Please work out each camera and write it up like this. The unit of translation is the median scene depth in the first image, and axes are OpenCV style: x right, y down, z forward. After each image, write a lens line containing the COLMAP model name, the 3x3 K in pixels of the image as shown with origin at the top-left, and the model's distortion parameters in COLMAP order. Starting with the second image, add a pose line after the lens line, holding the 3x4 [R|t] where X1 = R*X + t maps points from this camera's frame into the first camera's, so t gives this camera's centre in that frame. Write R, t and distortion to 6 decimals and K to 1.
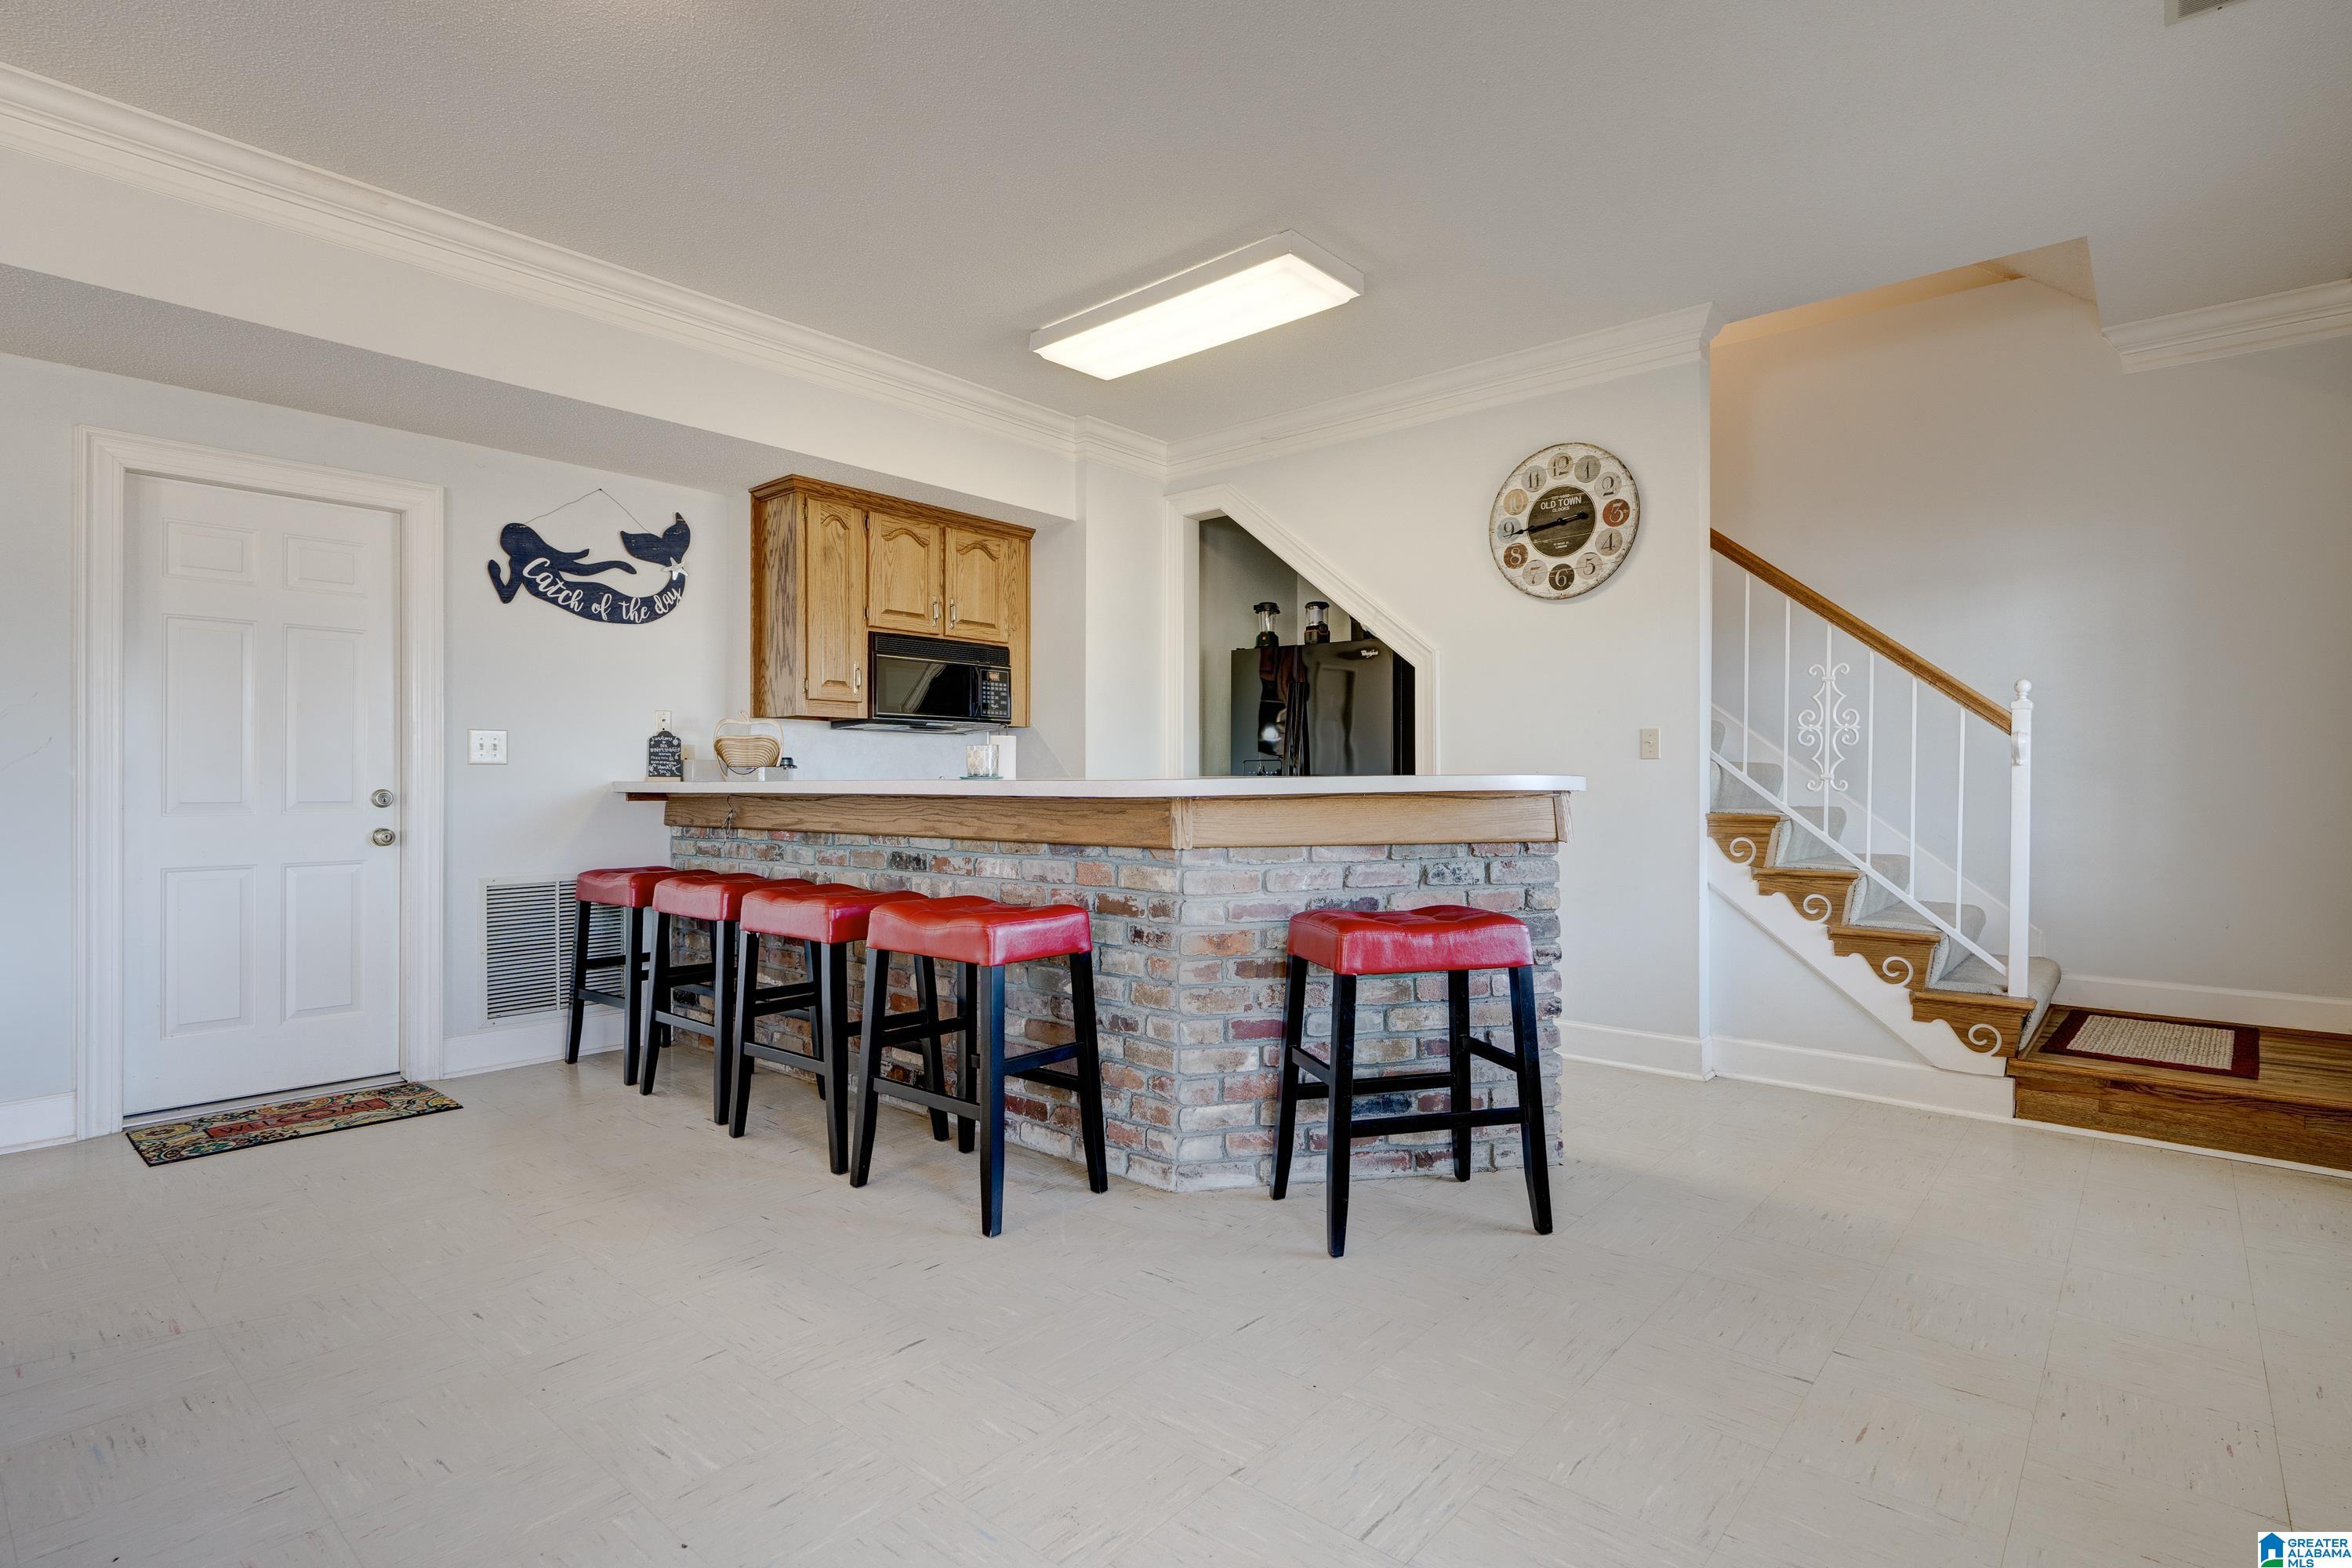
lens RADIAL K [[1161.7, 0, 1178.2], [0, 1161.7, 786.6], [0, 0, 1]] dist [-0.002134, -0.000060]
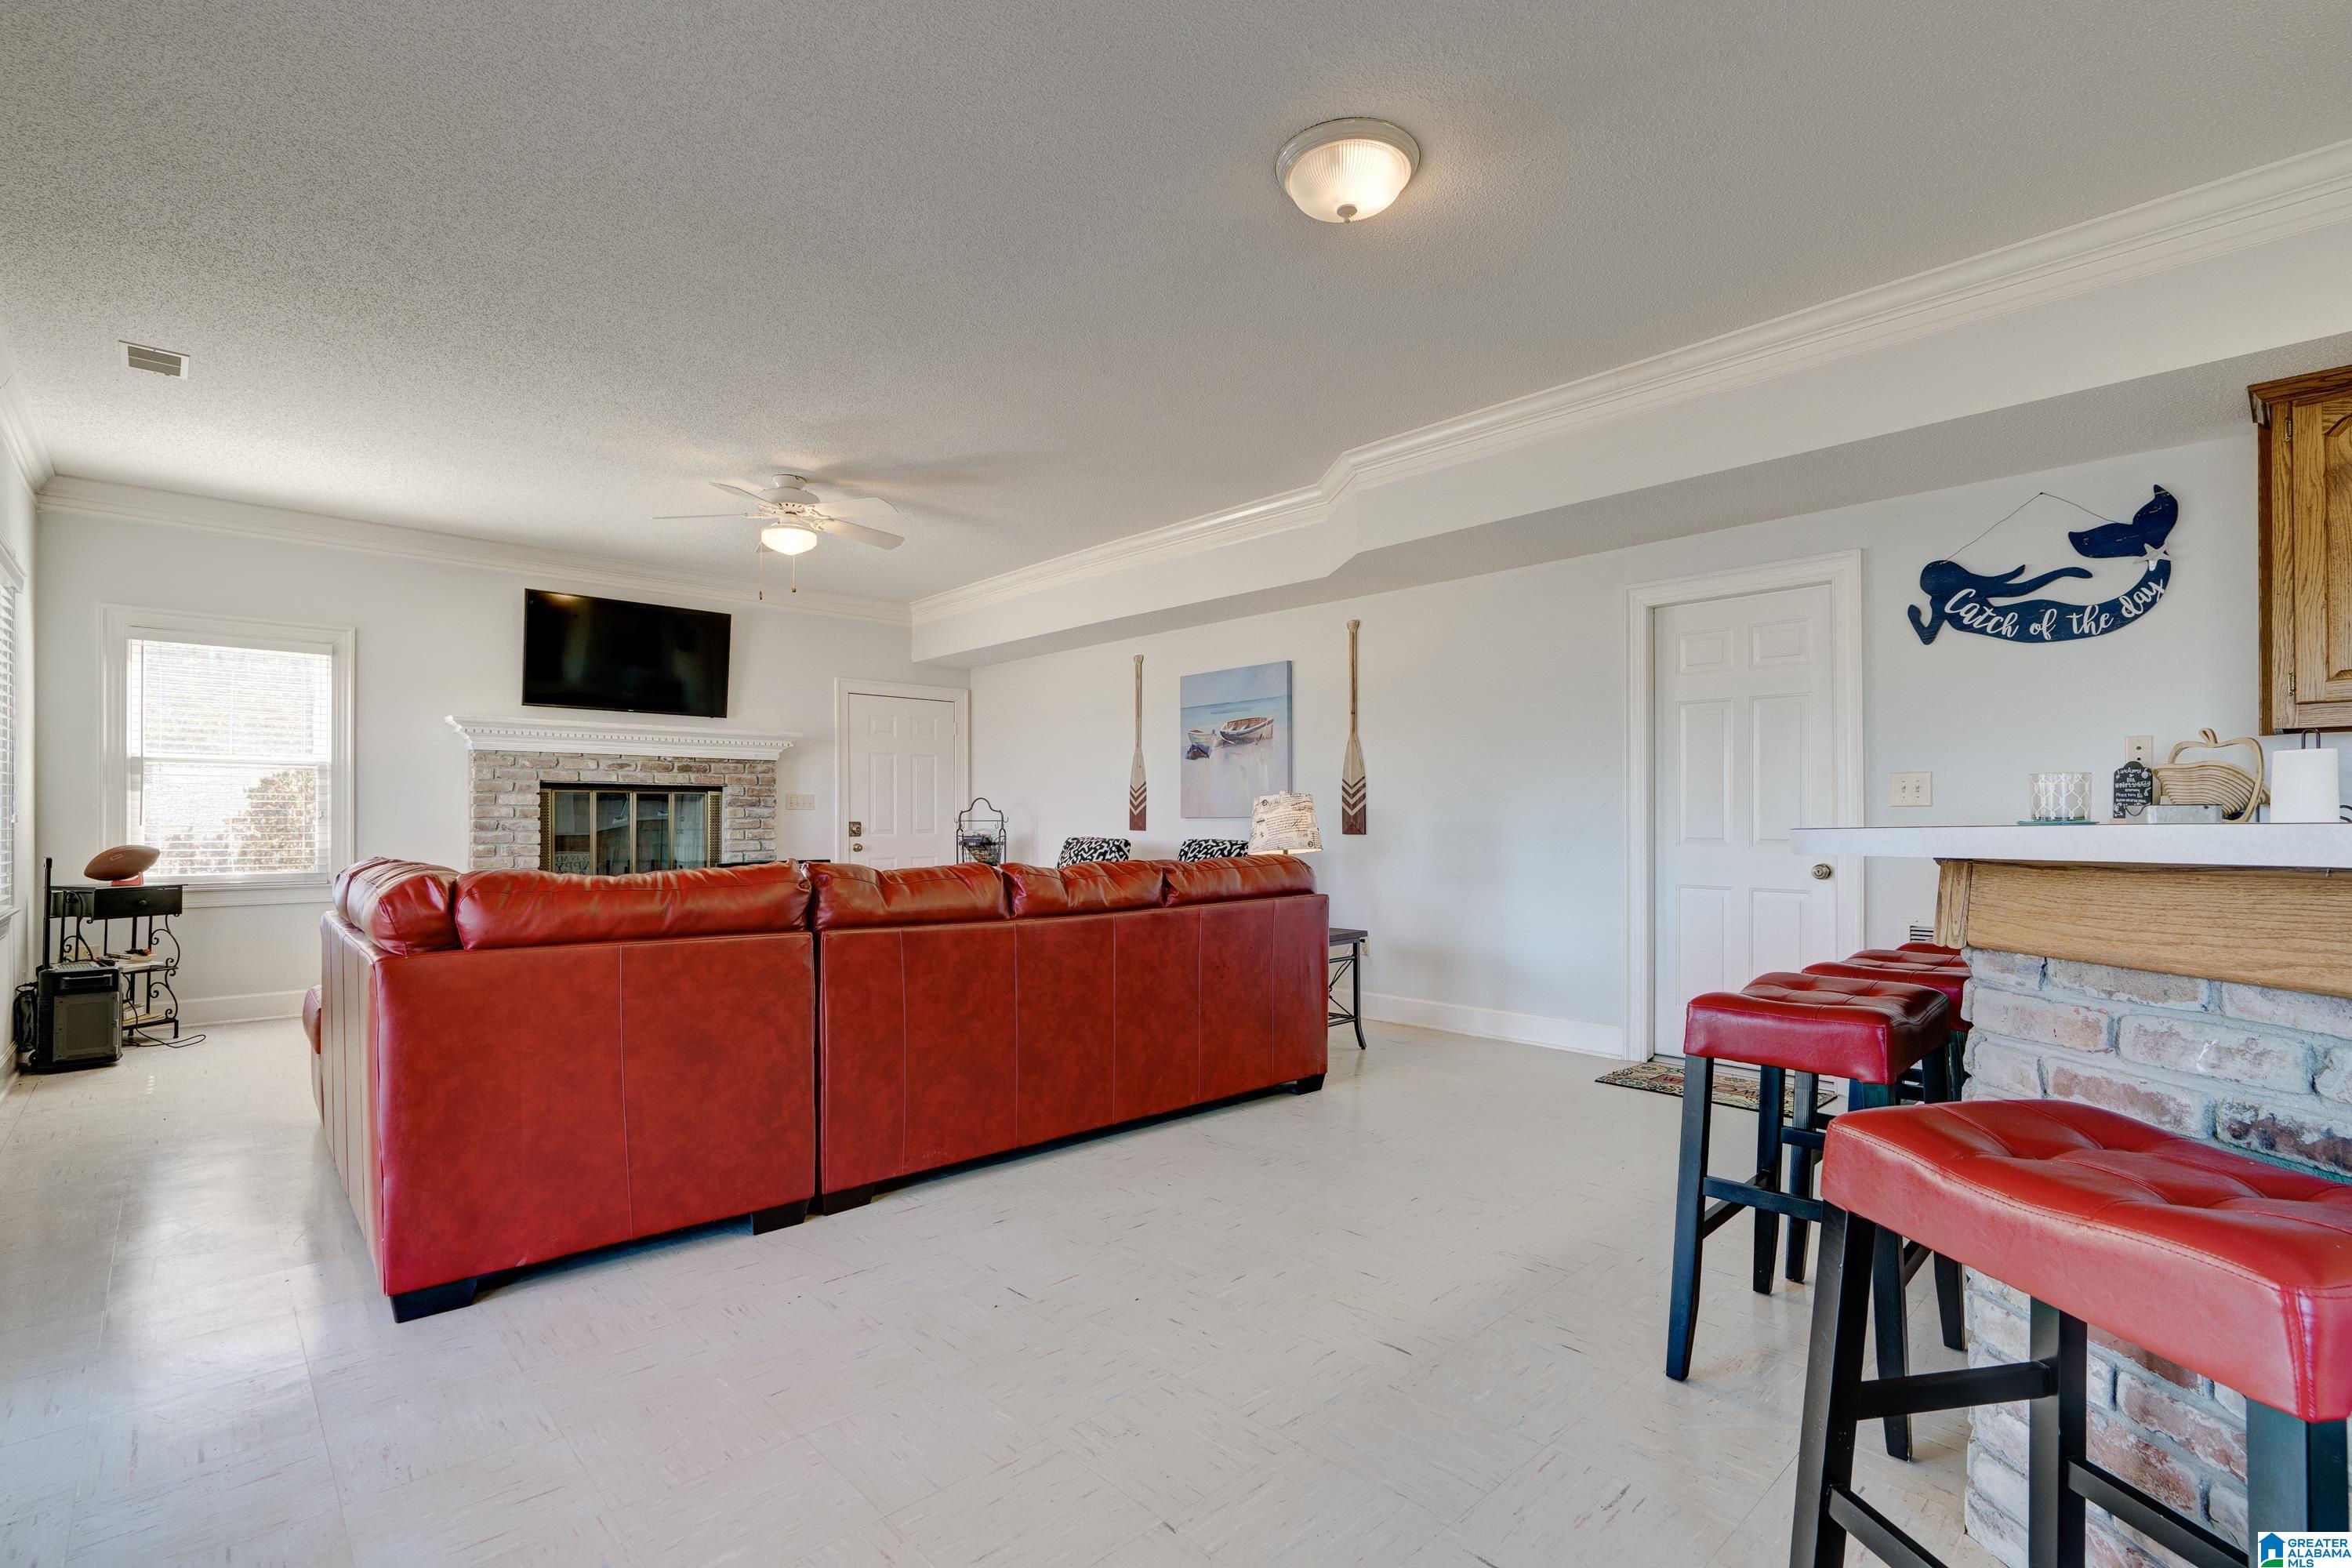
lens RADIAL K [[1085.2, 0, 1197.3], [0, 1085.2, 814.8], [0, 0, 1]] dist [-0.000048, 0.000022]
pose [[-0.101531, -0.002405, -0.994829, 0.394854], [-0.005376, 0.999984, -0.001869, -0.006420], [0.994818, 0.005158, -0.101543, 0.454051]]
